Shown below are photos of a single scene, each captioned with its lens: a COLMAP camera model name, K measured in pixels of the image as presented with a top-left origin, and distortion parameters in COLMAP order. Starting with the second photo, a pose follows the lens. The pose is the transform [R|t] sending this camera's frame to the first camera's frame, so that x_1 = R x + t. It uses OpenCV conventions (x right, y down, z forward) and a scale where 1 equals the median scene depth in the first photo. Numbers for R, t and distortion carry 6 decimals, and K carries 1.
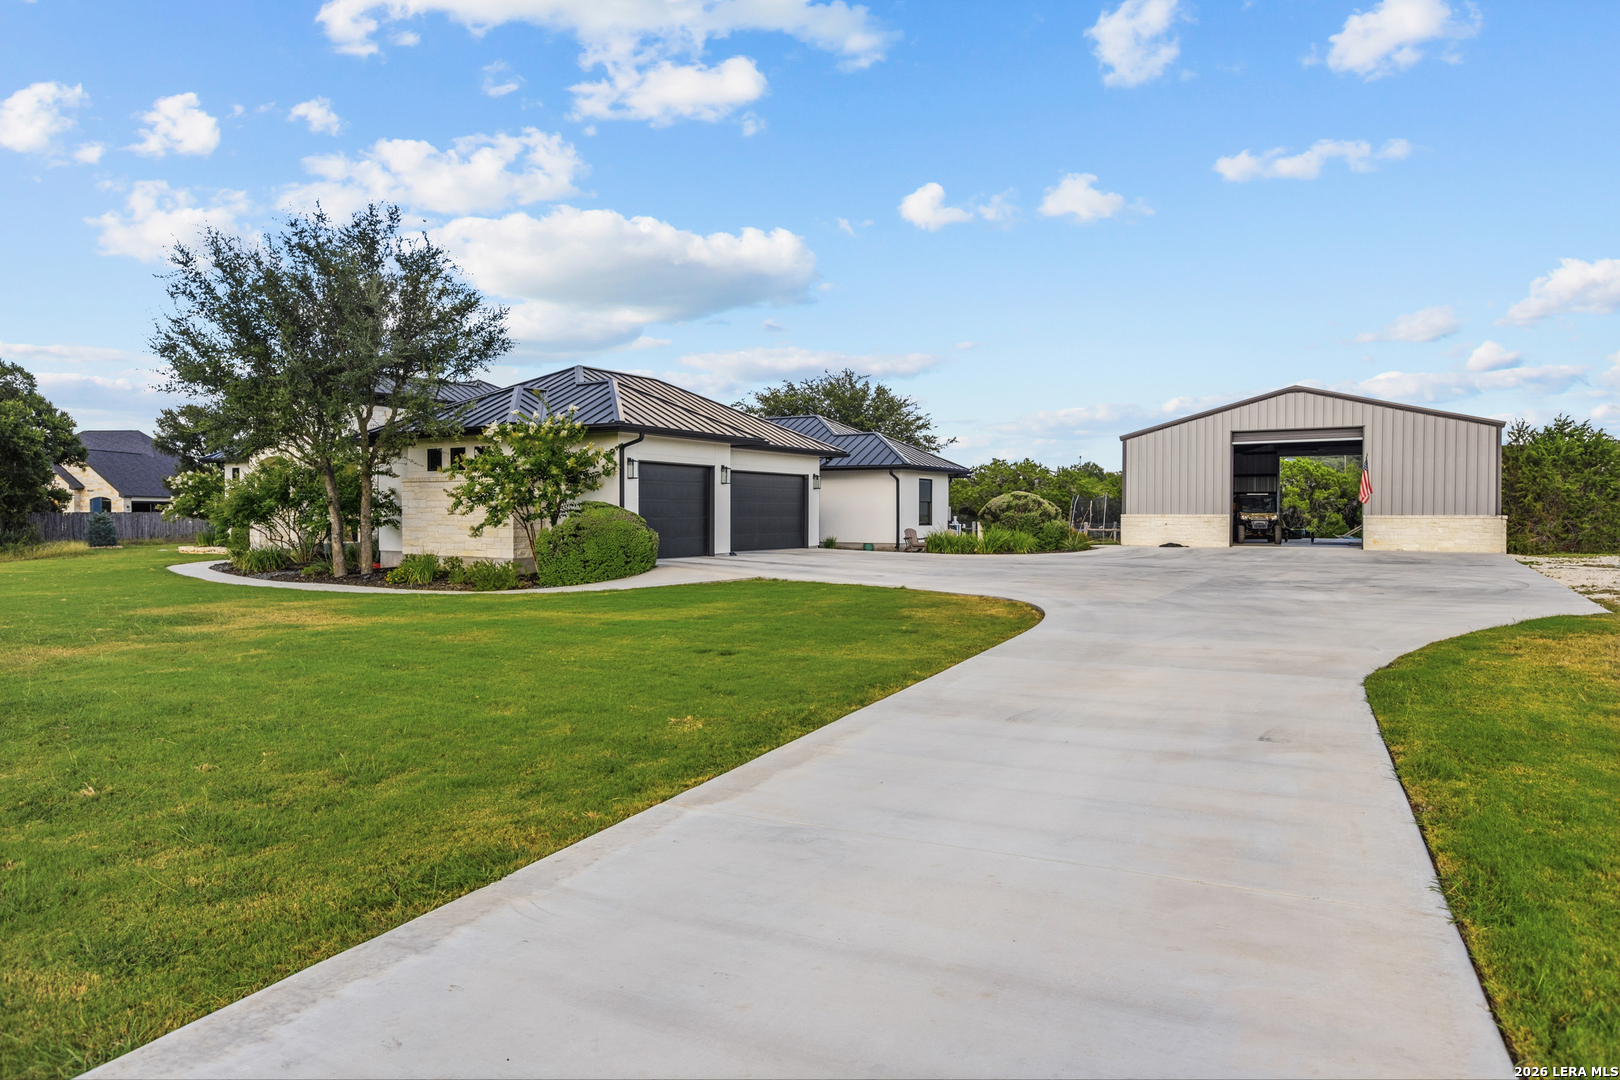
lens RADIAL K [[1041.7, 0, 805.2], [0, 1041.7, 529.7], [0, 0, 1]] dist [0.006833, 0.001125]
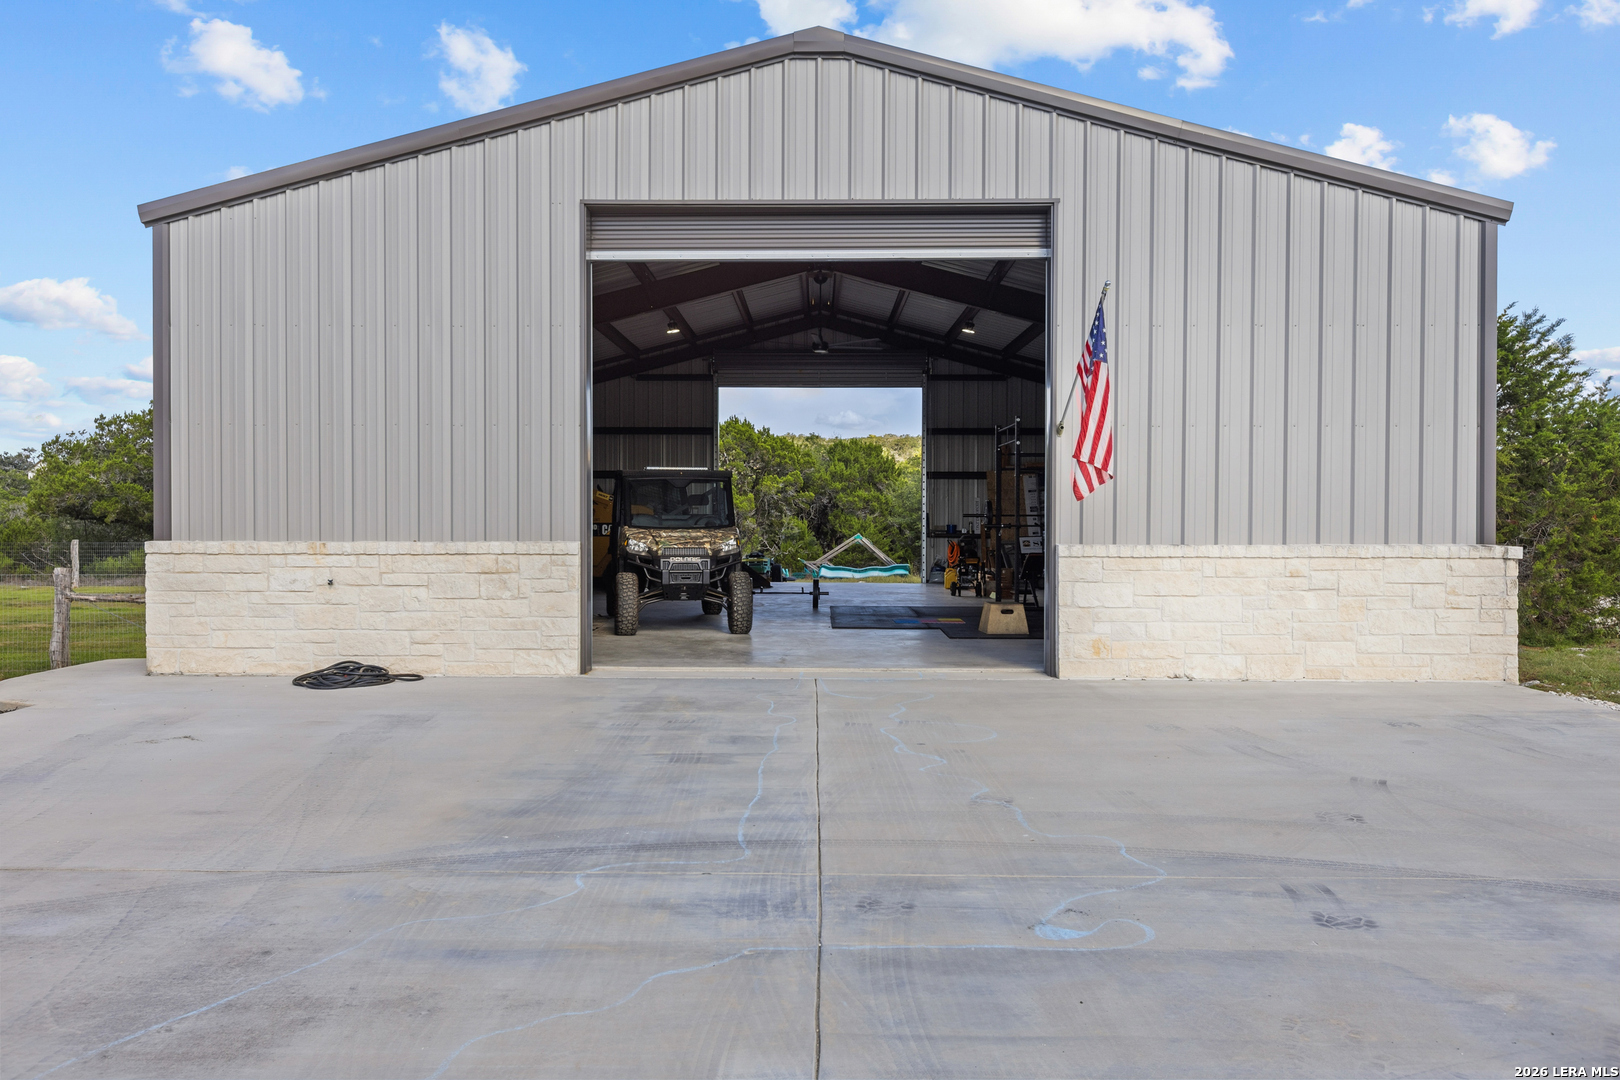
lens RADIAL K [[1308.8, 0, 807.5], [0, 1308.8, 537.1], [0, 0, 1]] dist [0.002250, 0.001479]
pose [[0.866592, -0.008418, 0.498946, 0.289481], [0.006576, 0.999964, 0.005450, -0.016374], [-0.498973, -0.001442, 0.866616, 0.681890]]
